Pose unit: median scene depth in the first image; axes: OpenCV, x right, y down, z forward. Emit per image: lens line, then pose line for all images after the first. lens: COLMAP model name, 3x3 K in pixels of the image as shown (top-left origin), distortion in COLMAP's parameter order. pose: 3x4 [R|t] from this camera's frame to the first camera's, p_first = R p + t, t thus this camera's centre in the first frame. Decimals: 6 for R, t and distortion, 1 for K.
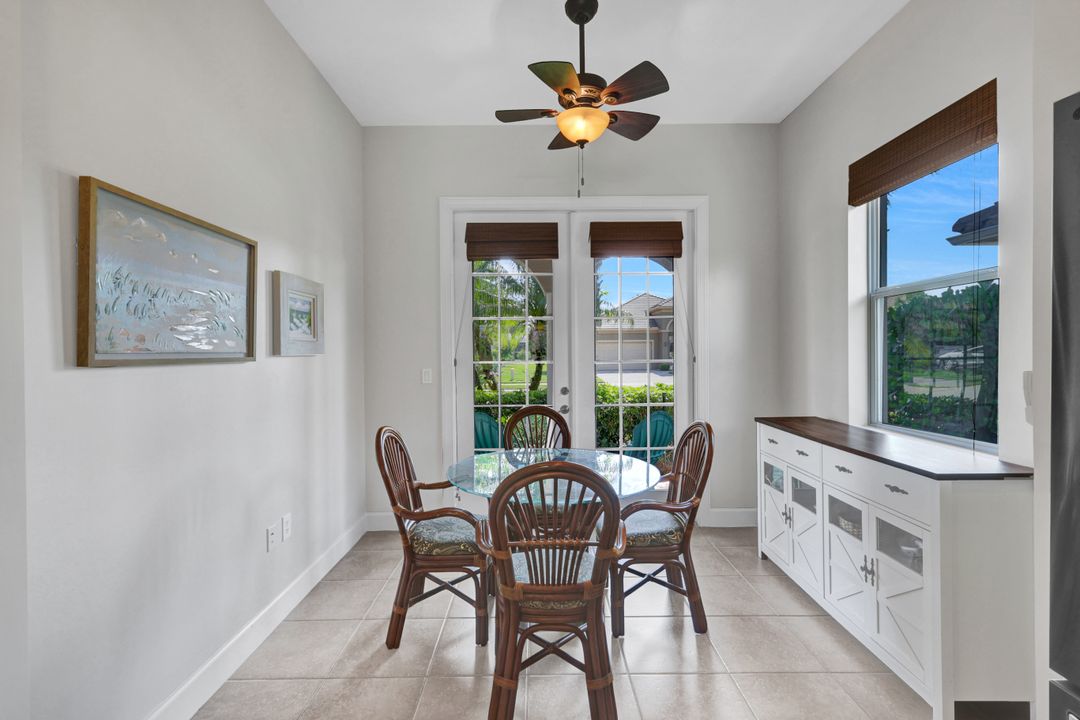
lens RADIAL K [[477.1, 0, 535.8], [0, 477.1, 350.2], [0, 0, 1]] dist [0.003033, -0.000103]
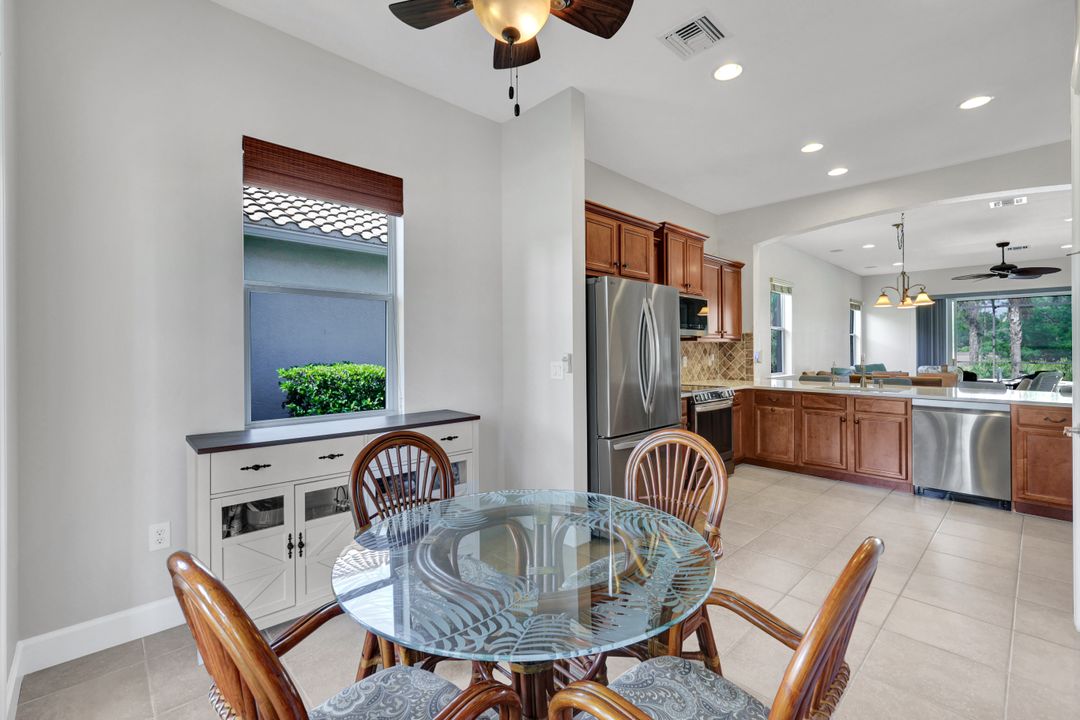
lens RADIAL K [[477.1, 0, 535.8], [0, 477.1, 350.2], [0, 0, 1]] dist [0.003033, -0.000103]
pose [[-0.687305, 0.003789, 0.726359, -0.393364], [0.002356, 0.999993, -0.002987, 0.014118], [-0.726365, -0.000342, -0.687309, 1.386497]]
